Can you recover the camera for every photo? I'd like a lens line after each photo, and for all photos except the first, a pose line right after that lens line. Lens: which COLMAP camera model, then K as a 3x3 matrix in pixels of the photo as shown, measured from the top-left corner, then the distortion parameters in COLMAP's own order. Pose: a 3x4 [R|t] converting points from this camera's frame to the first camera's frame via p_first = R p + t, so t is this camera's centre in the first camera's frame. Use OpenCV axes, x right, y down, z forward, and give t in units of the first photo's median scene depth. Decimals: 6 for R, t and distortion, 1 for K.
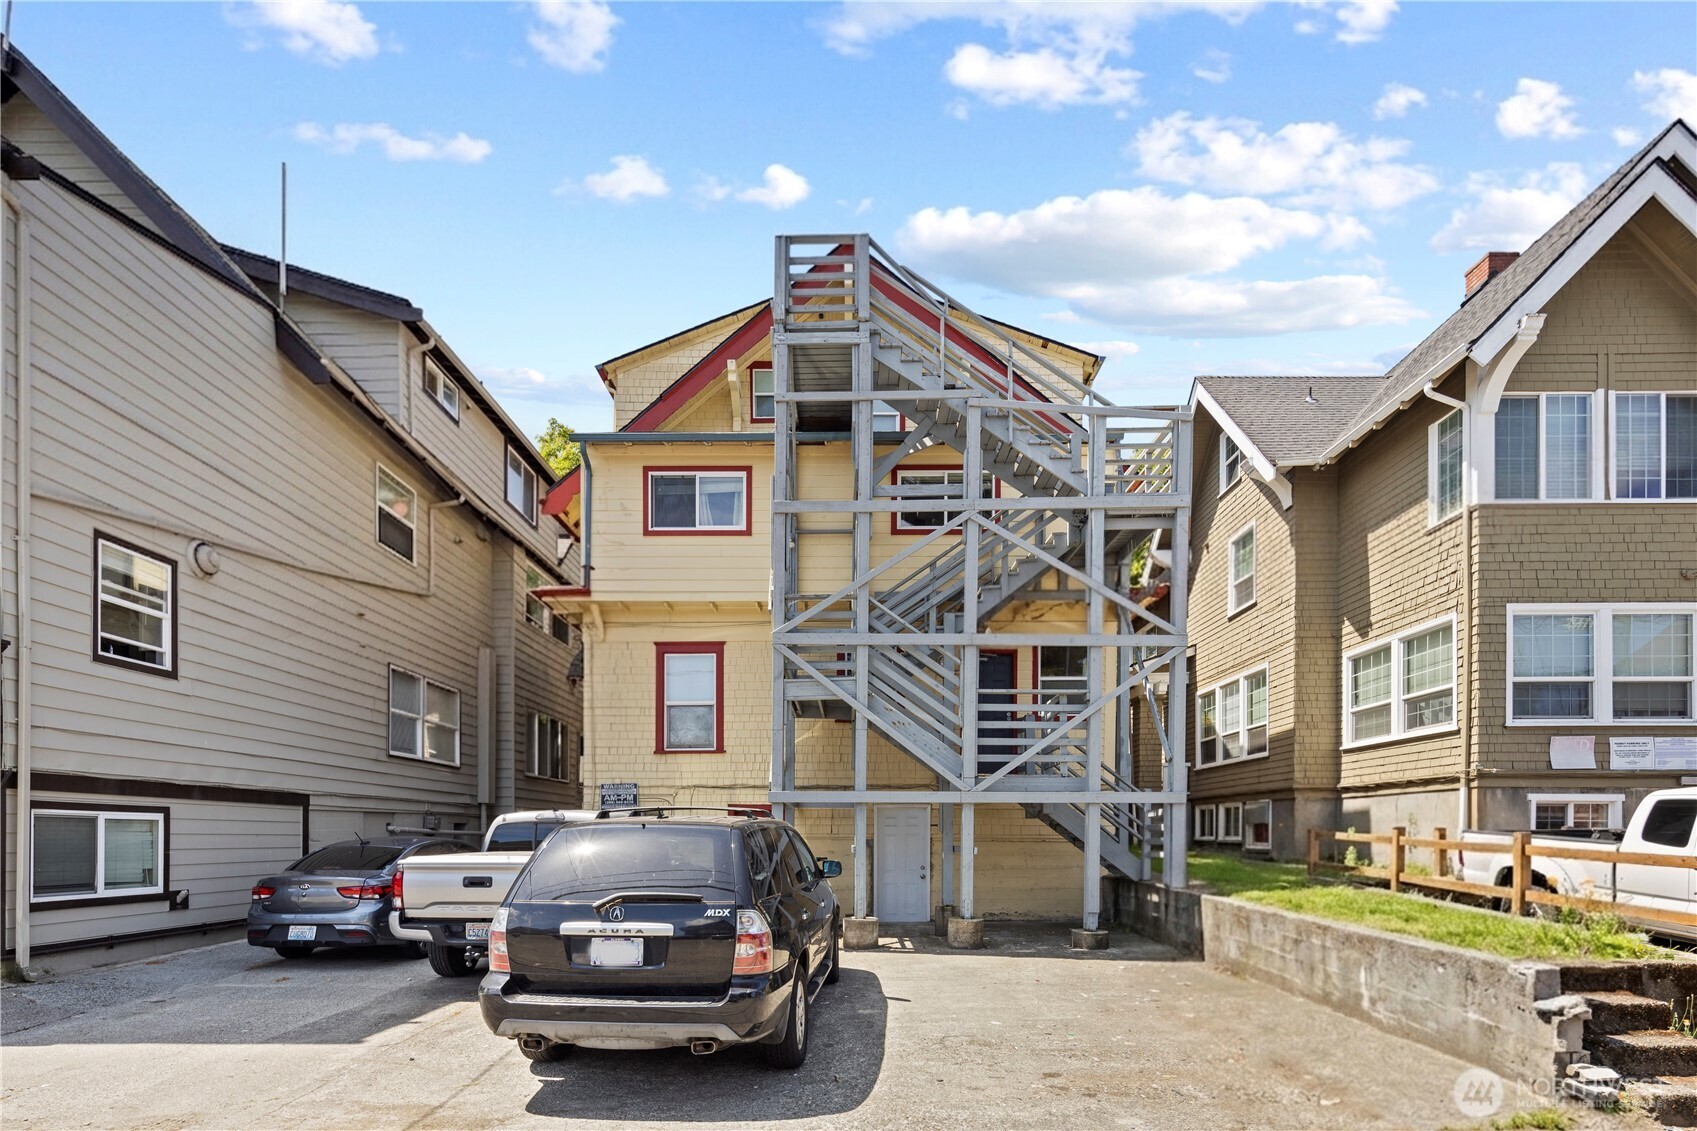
lens RADIAL K [[880.8, 0, 840.8], [0, 880.8, 616.3], [0, 0, 1]] dist [0.005597, -0.007846]
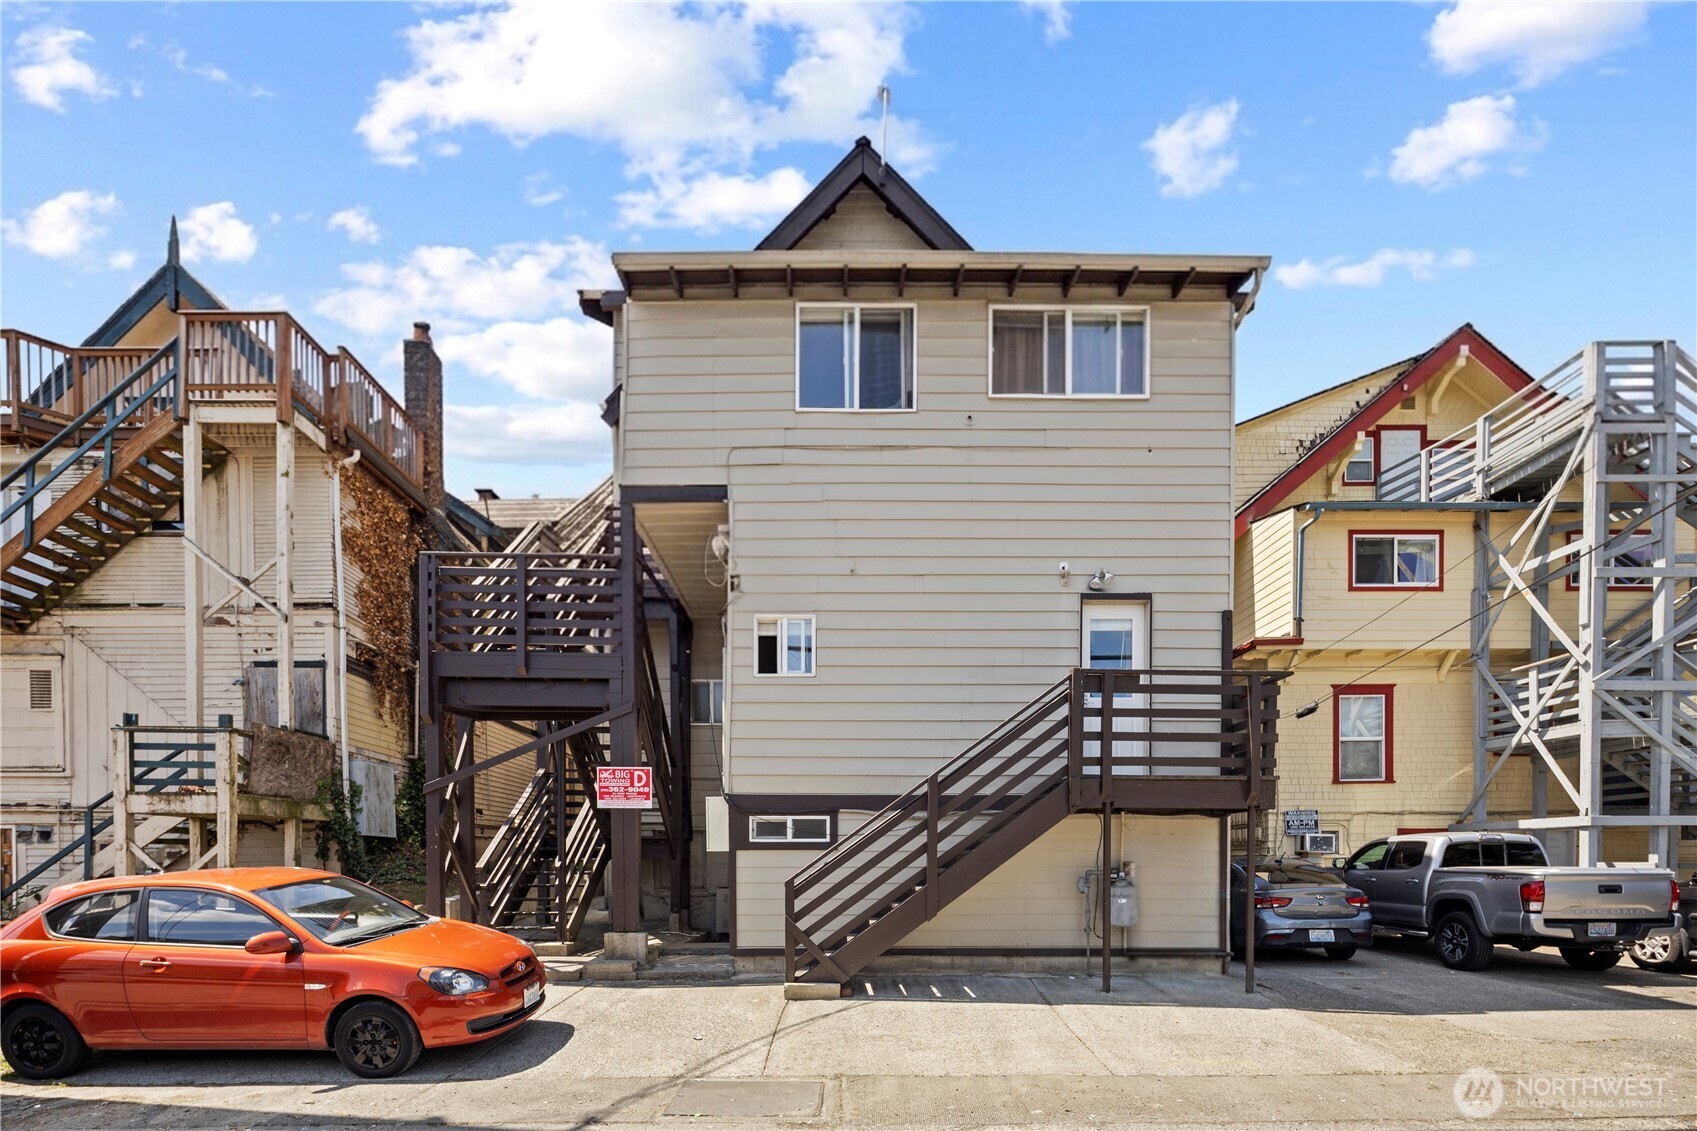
lens RADIAL K [[880.8, 0, 811.3], [0, 880.8, 652.1], [0, 0, 1]] dist [0.005597, -0.007846]
pose [[0.999891, 0.000360, 0.014764, -0.935276], [-0.000487, 0.999963, 0.008645, -0.023202], [-0.014761, -0.008651, 0.999854, -0.123450]]
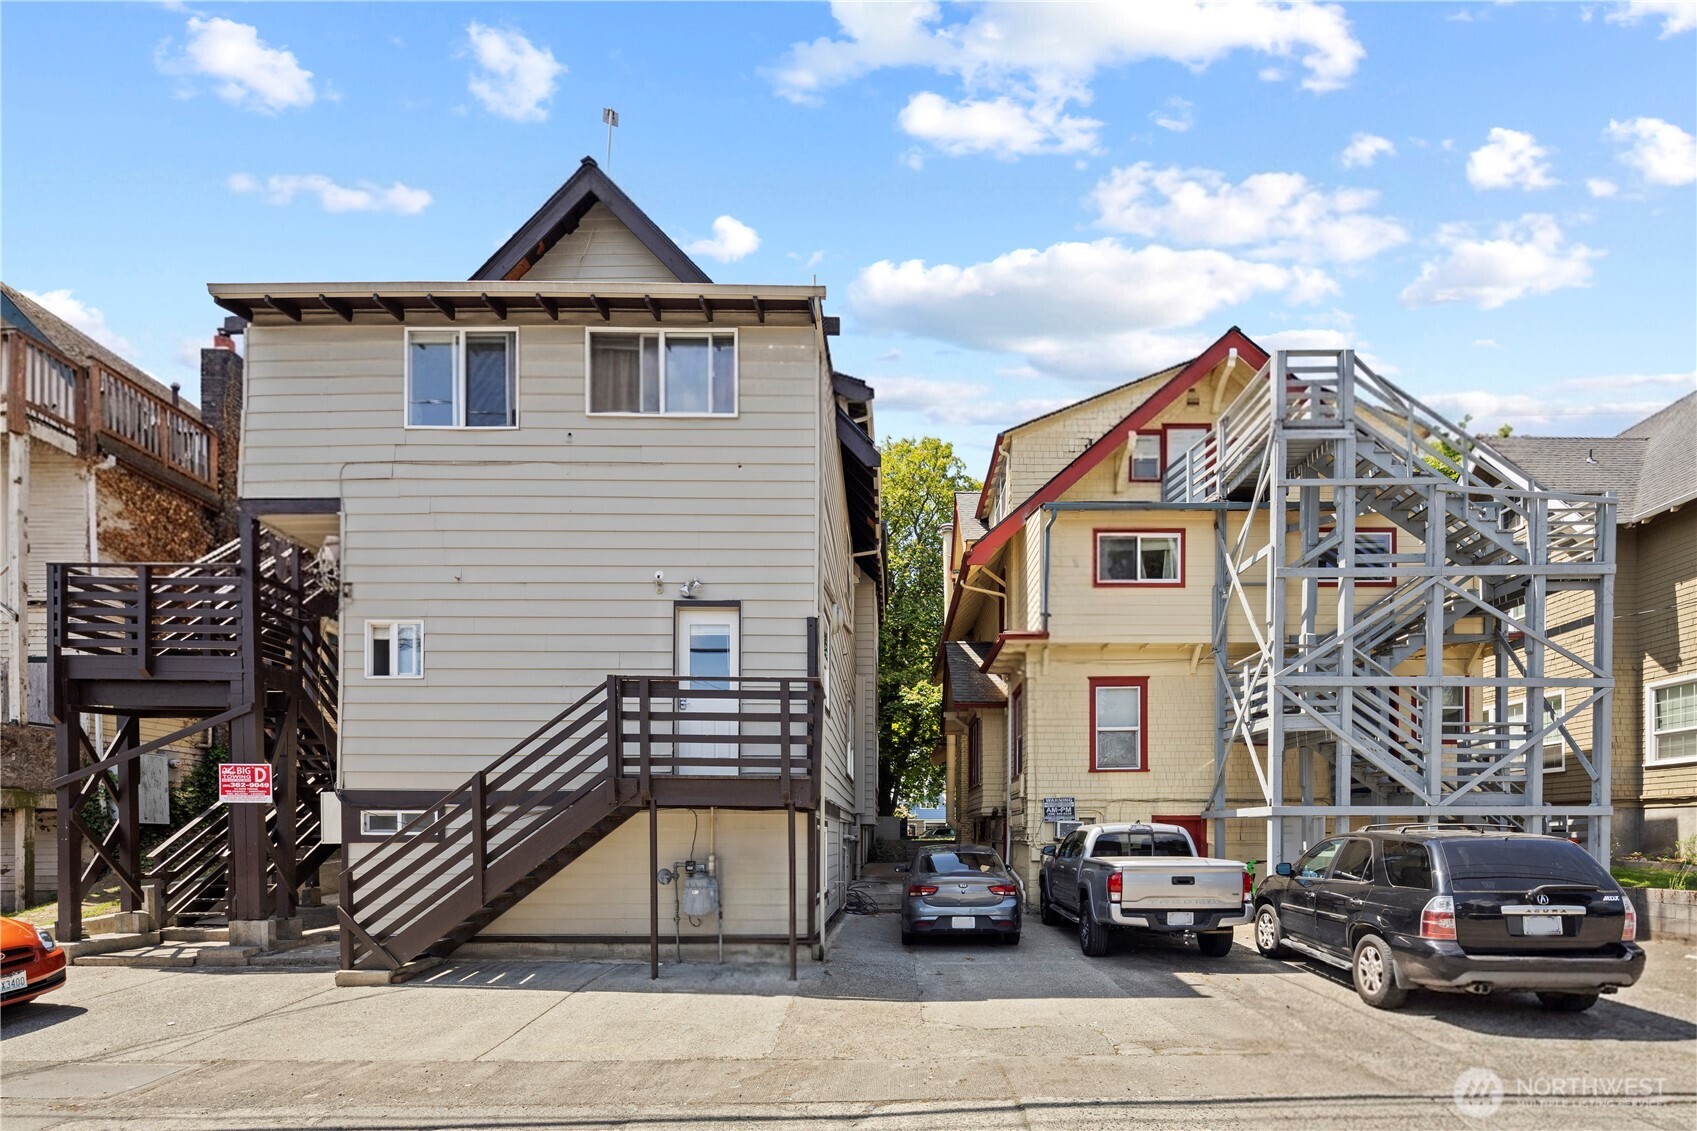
lens RADIAL K [[880.8, 0, 881.2], [0, 880.8, 618.7], [0, 0, 1]] dist [0.005597, -0.007846]
pose [[0.999903, 0.000793, 0.013897, -0.525569], [-0.000791, 1.000000, -0.000096, -0.049803], [-0.013897, 0.000085, 0.999903, -0.173353]]
